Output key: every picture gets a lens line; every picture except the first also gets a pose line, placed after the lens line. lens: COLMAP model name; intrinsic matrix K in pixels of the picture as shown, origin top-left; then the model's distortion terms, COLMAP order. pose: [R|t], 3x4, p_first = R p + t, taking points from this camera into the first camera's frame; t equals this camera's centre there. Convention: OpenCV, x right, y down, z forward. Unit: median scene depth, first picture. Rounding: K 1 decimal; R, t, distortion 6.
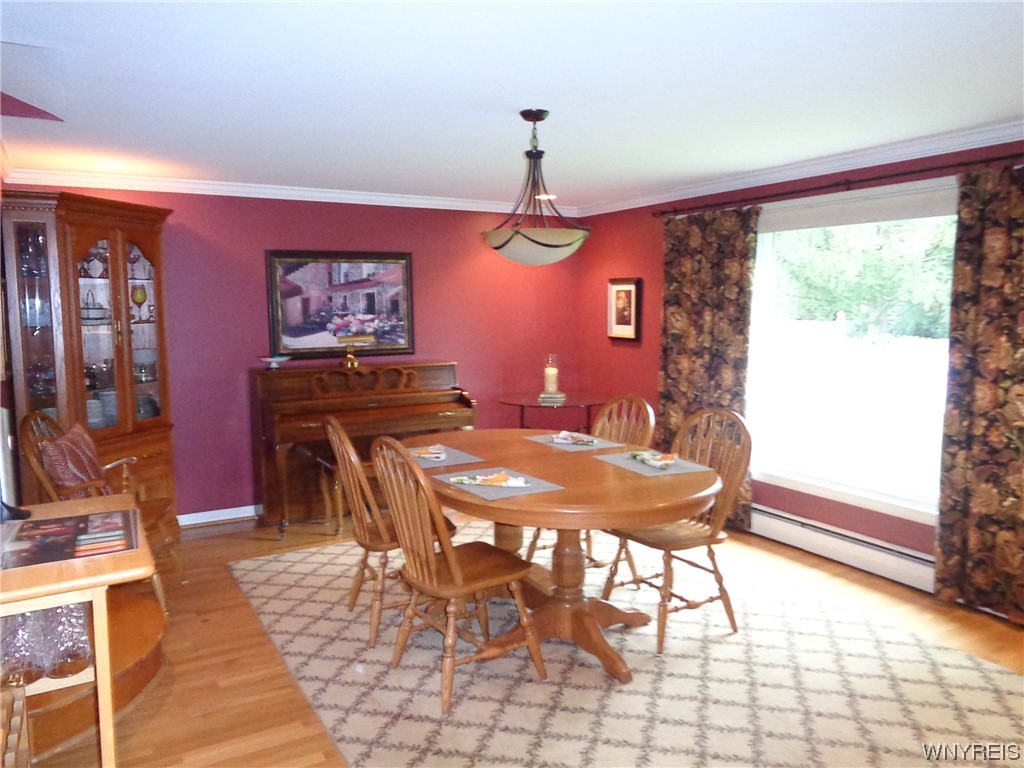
lens RADIAL K [[775.7, 0, 515.2], [0, 775.7, 391.9], [0, 0, 1]] dist [0.006937, 0.044657]
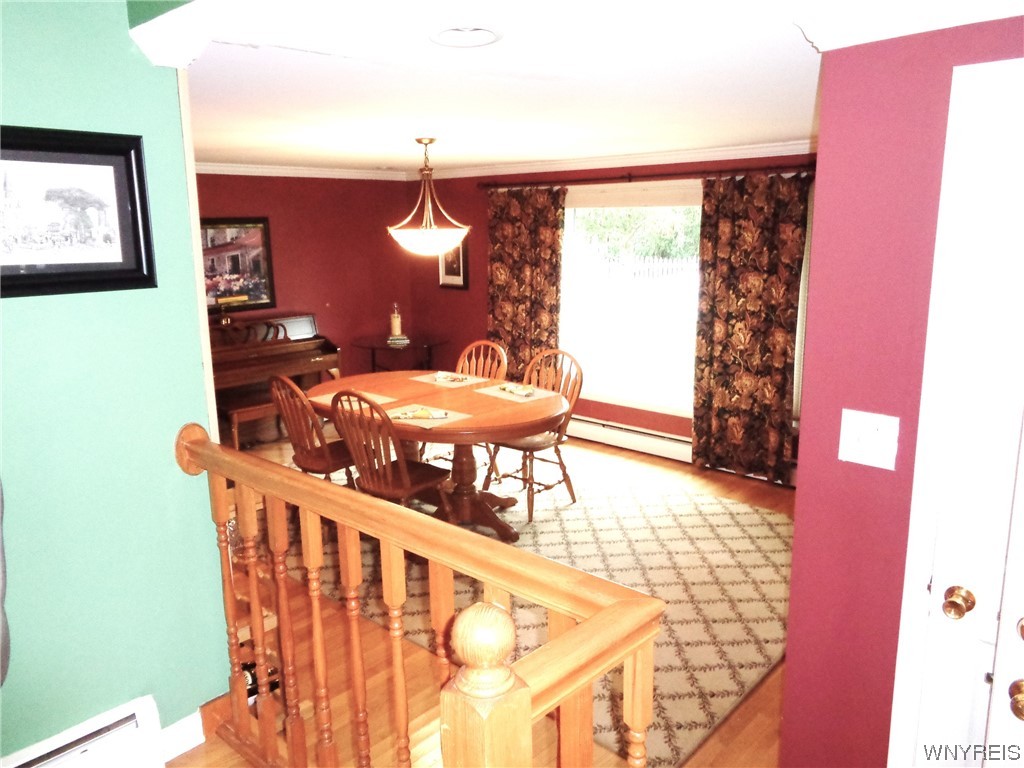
lens RADIAL K [[798.3, 0, 509.5], [0, 798.3, 389.9], [0, 0, 1]] dist [0.090525, -0.000525]
pose [[0.952051, -0.075909, 0.296371, -0.241495], [0.044452, 0.992772, 0.111483, -0.067516], [-0.302691, -0.092964, 0.948544, -0.339465]]
